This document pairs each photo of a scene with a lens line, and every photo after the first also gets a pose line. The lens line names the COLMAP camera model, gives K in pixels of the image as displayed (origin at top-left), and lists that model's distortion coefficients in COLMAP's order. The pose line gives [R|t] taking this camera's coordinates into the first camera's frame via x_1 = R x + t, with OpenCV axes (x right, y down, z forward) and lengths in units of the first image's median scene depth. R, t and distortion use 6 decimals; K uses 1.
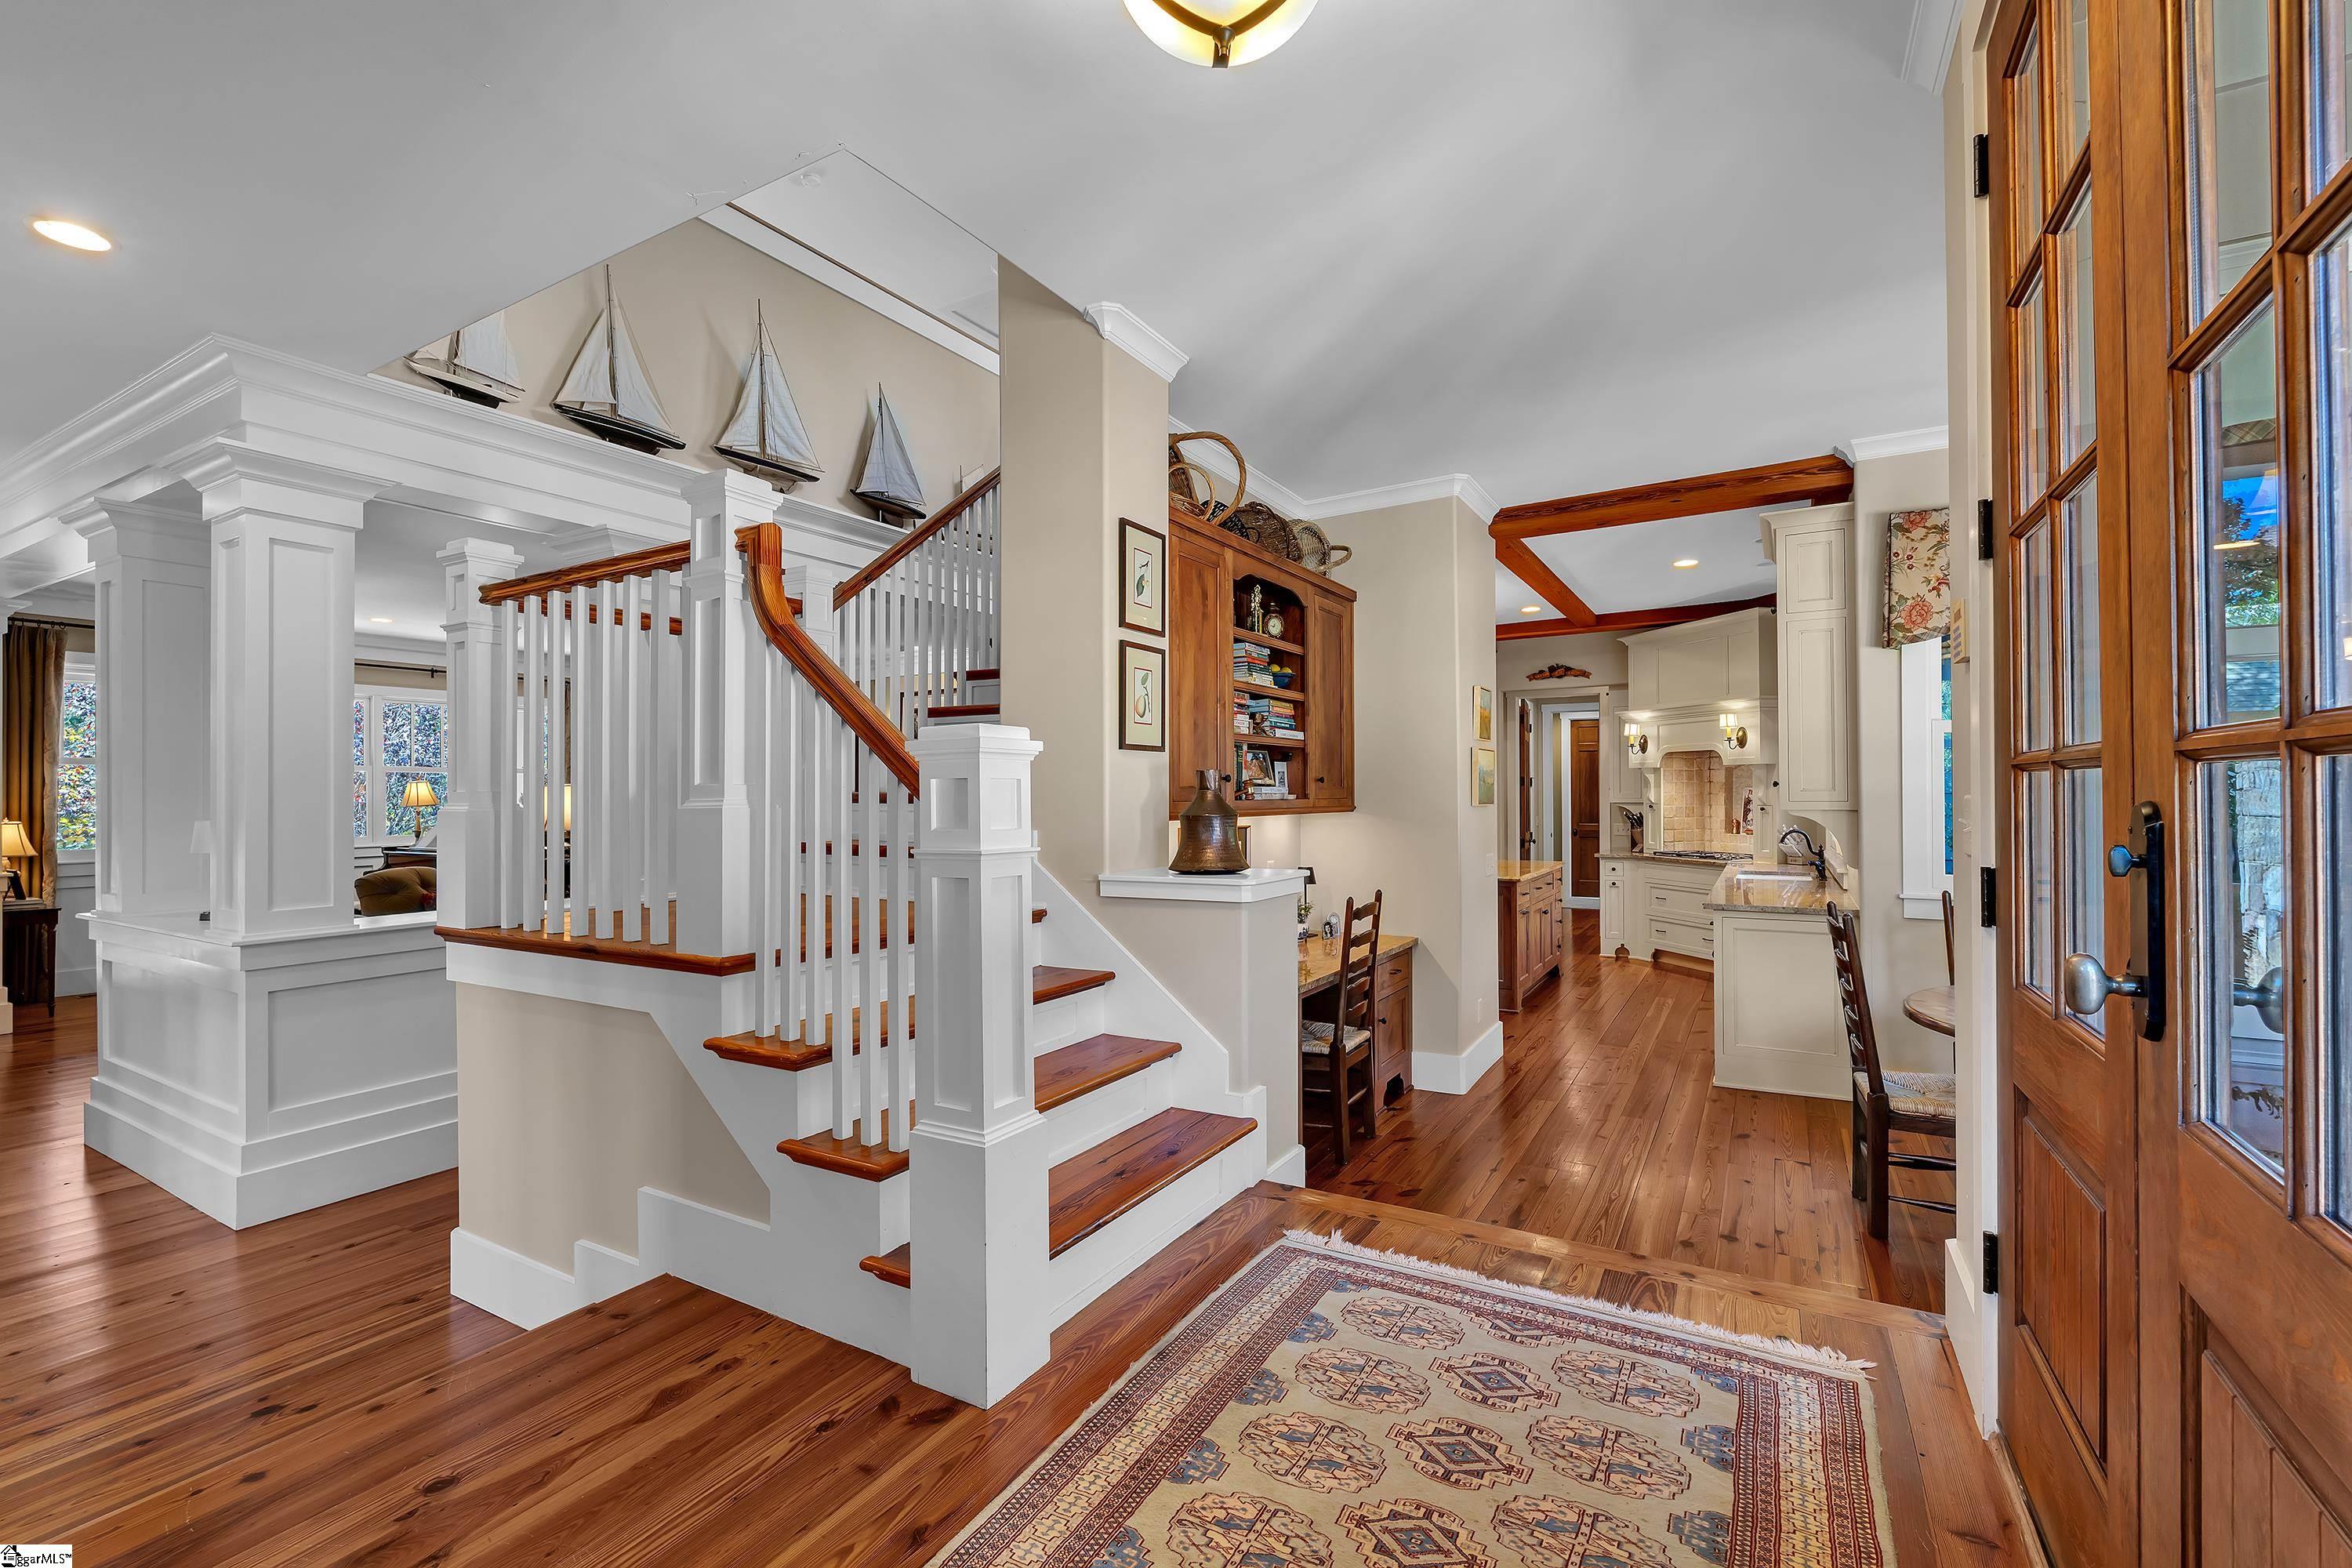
lens RADIAL K [[1060.9, 0, 1178.7], [0, 1060.9, 796.1], [0, 0, 1]] dist [-0.001315, -0.001216]
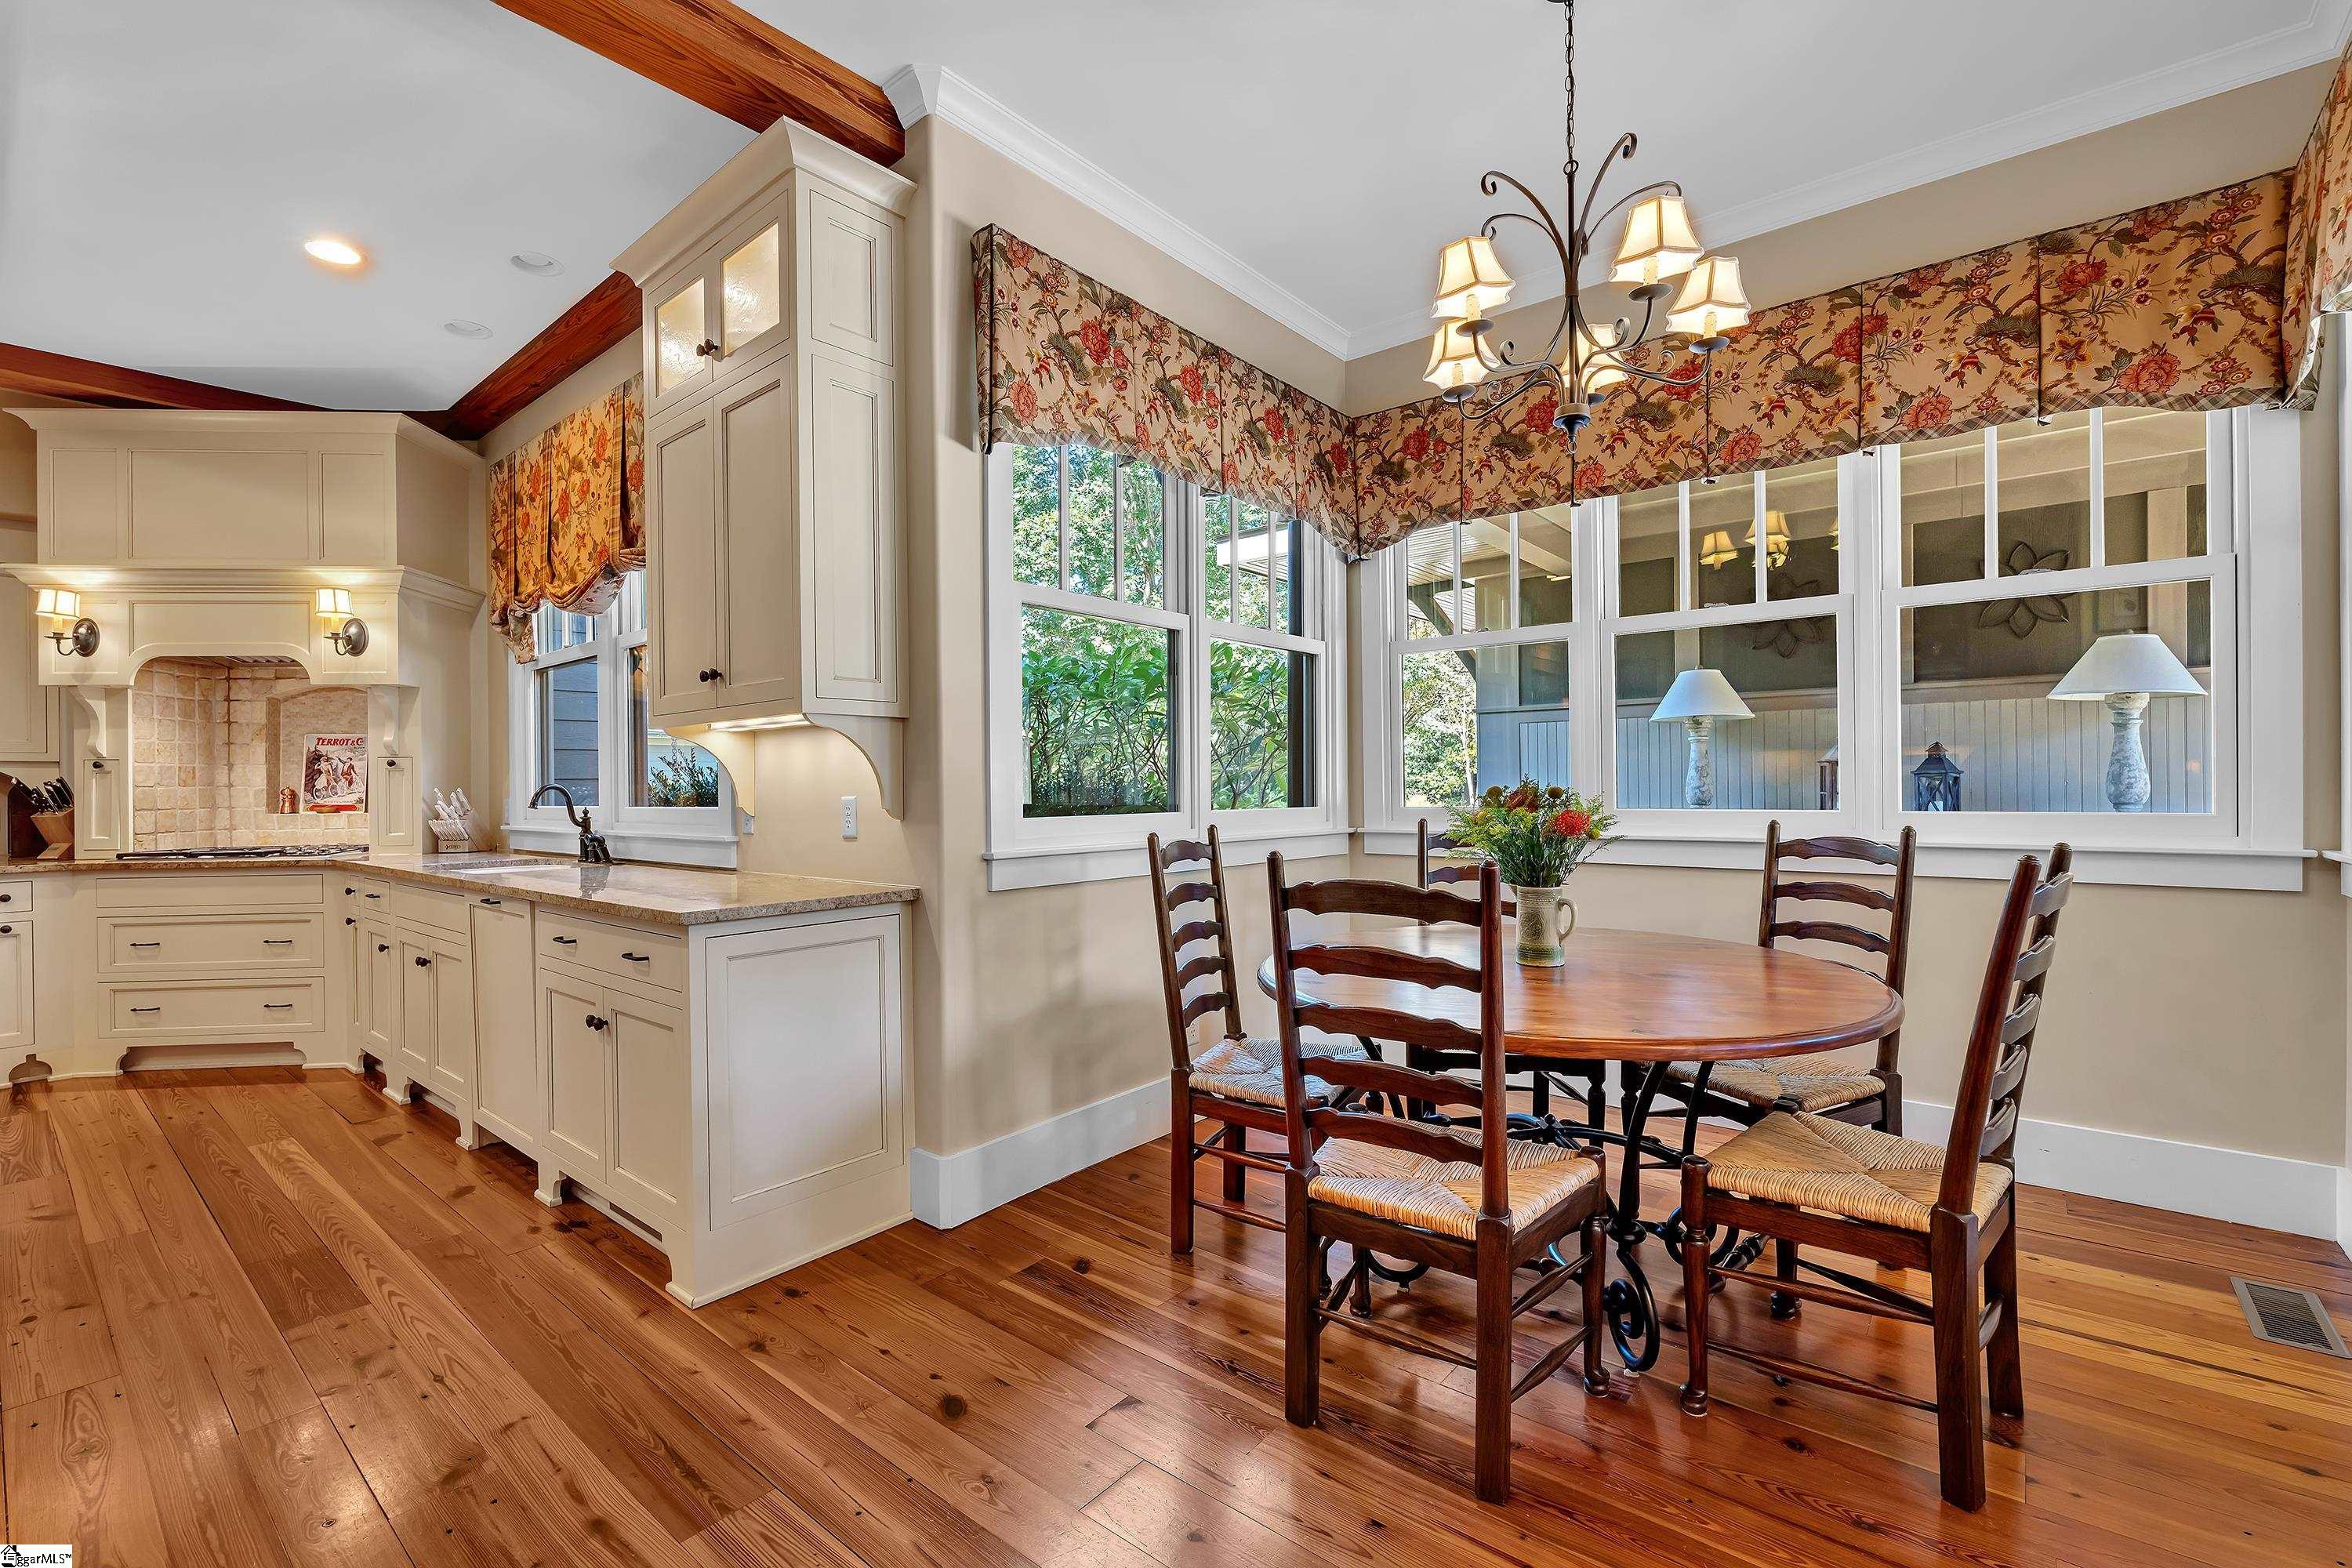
lens RADIAL K [[1023.9, 0, 1178.2], [0, 1023.9, 790.1], [0, 0, 1]] dist [-0.010040, 0.001007]
pose [[0.170645, 0.001111, 0.985332, 0.063444], [0.014951, 0.999881, -0.003717, 0.032226], [-0.985219, 0.015366, 0.170608, 0.432704]]
